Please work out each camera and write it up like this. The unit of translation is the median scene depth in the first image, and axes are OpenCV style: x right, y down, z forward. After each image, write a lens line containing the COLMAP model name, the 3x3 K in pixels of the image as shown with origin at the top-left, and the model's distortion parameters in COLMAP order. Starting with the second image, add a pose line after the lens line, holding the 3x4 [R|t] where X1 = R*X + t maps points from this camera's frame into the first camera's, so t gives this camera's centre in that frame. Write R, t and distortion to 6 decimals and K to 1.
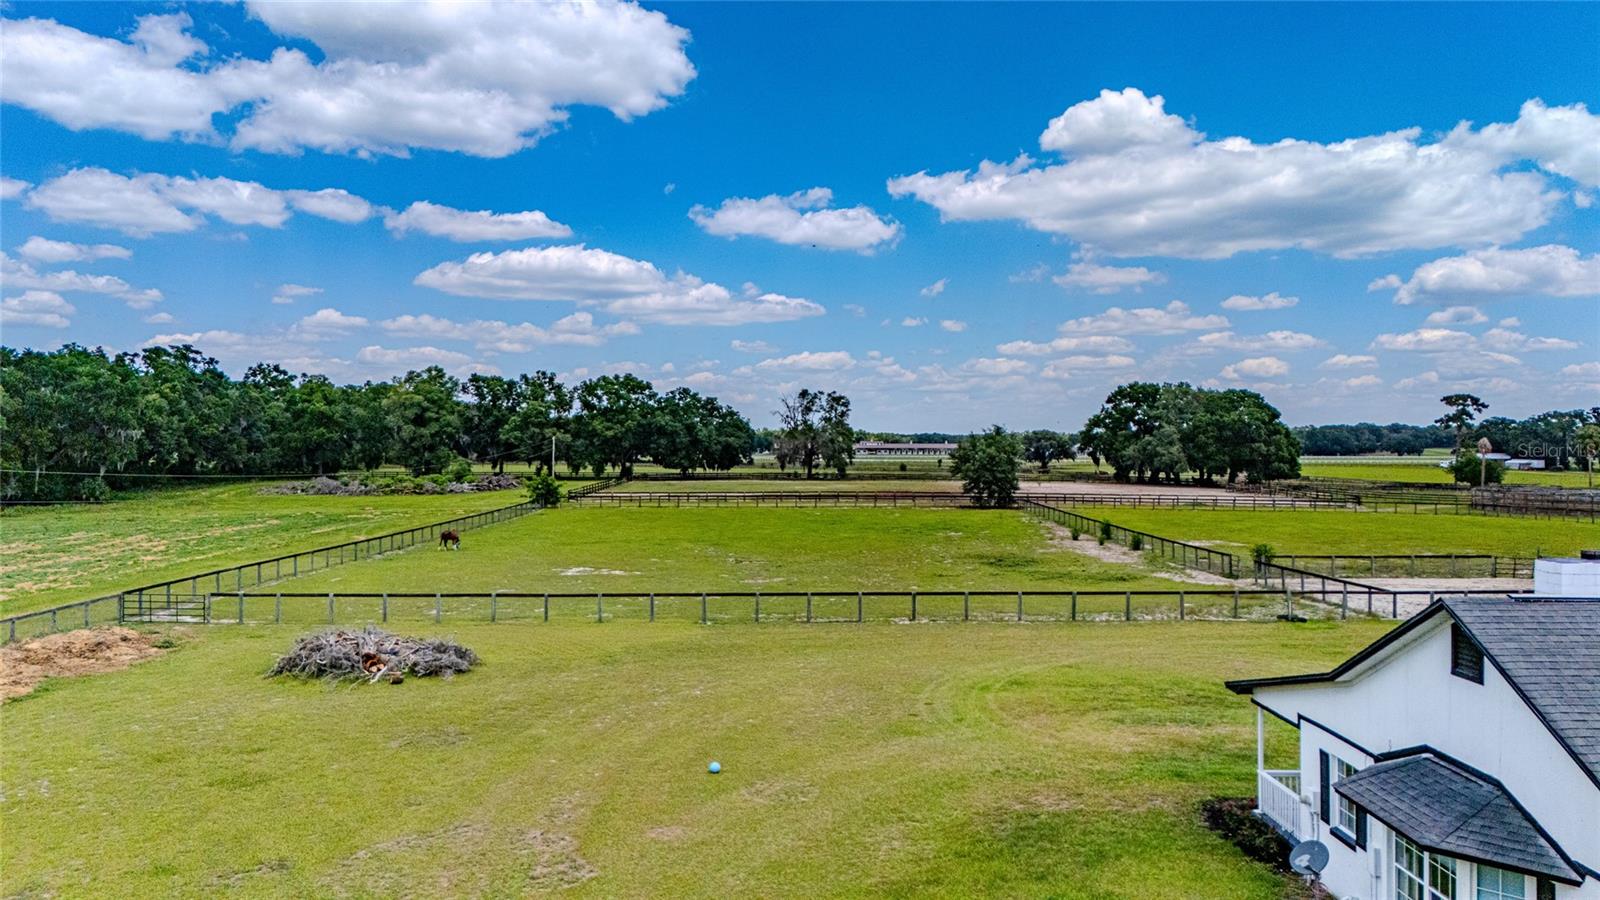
lens RADIAL K [[1178.8, 0, 798.5], [0, 1178.8, 449.2], [0, 0, 1]] dist [0.056081, -0.030658]
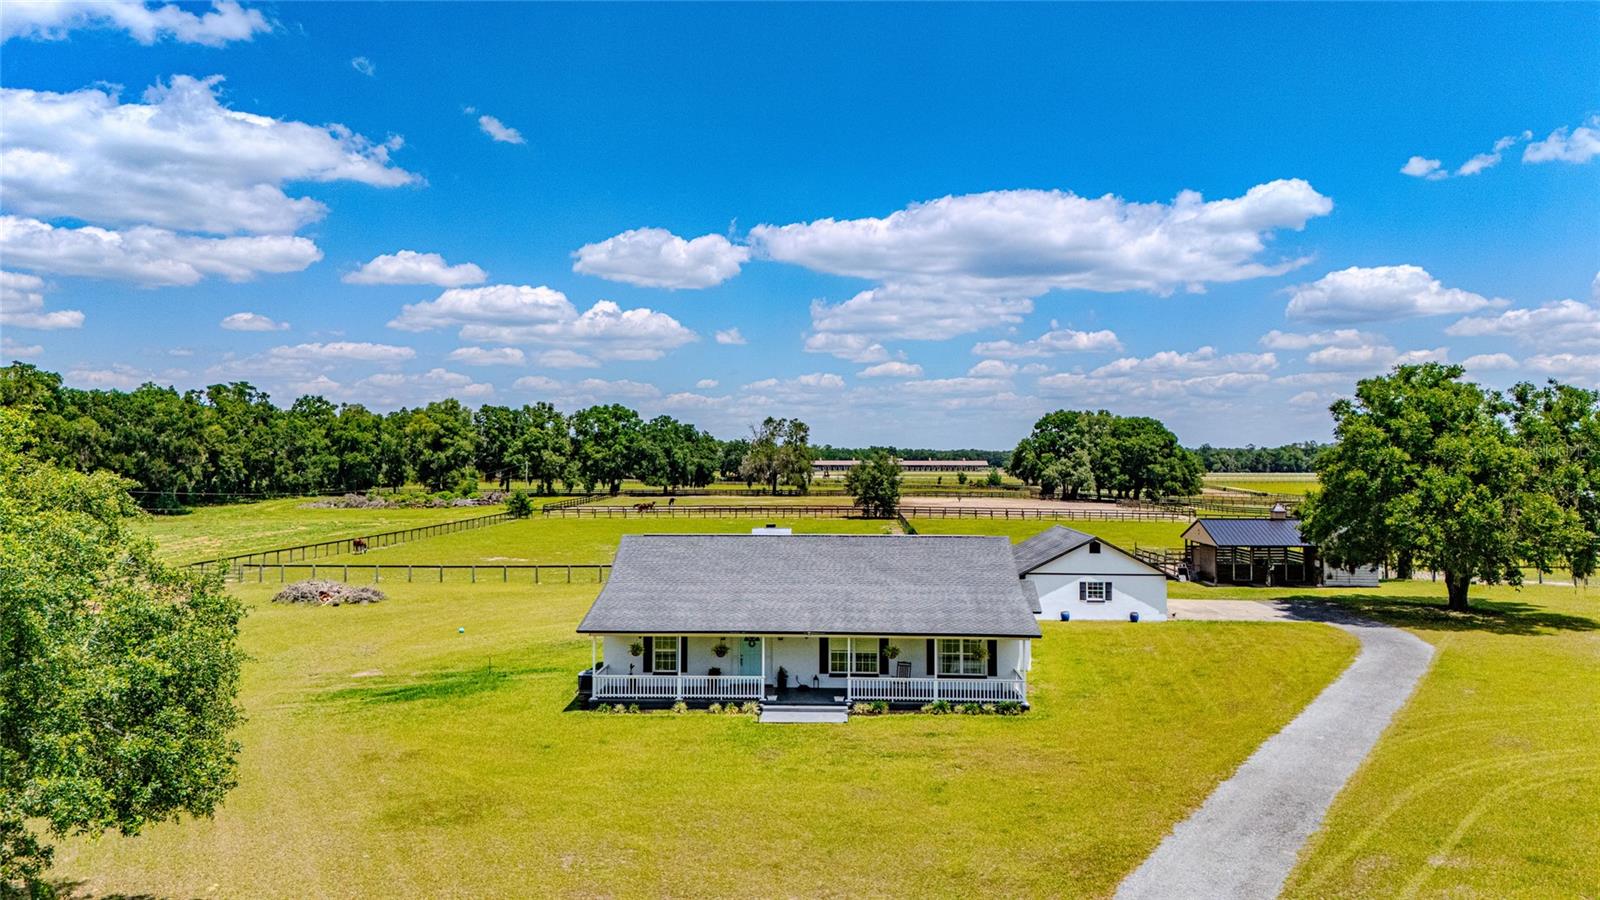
lens RADIAL K [[1178.8, 0, 803.9], [0, 1178.8, 451.9], [0, 0, 1]] dist [0.056081, -0.030658]
pose [[0.999255, -0.001030, -0.038589, 0.088331], [0.000617, 0.999942, -0.010707, -0.004830], [0.038598, 0.010675, 0.999198, -0.158812]]
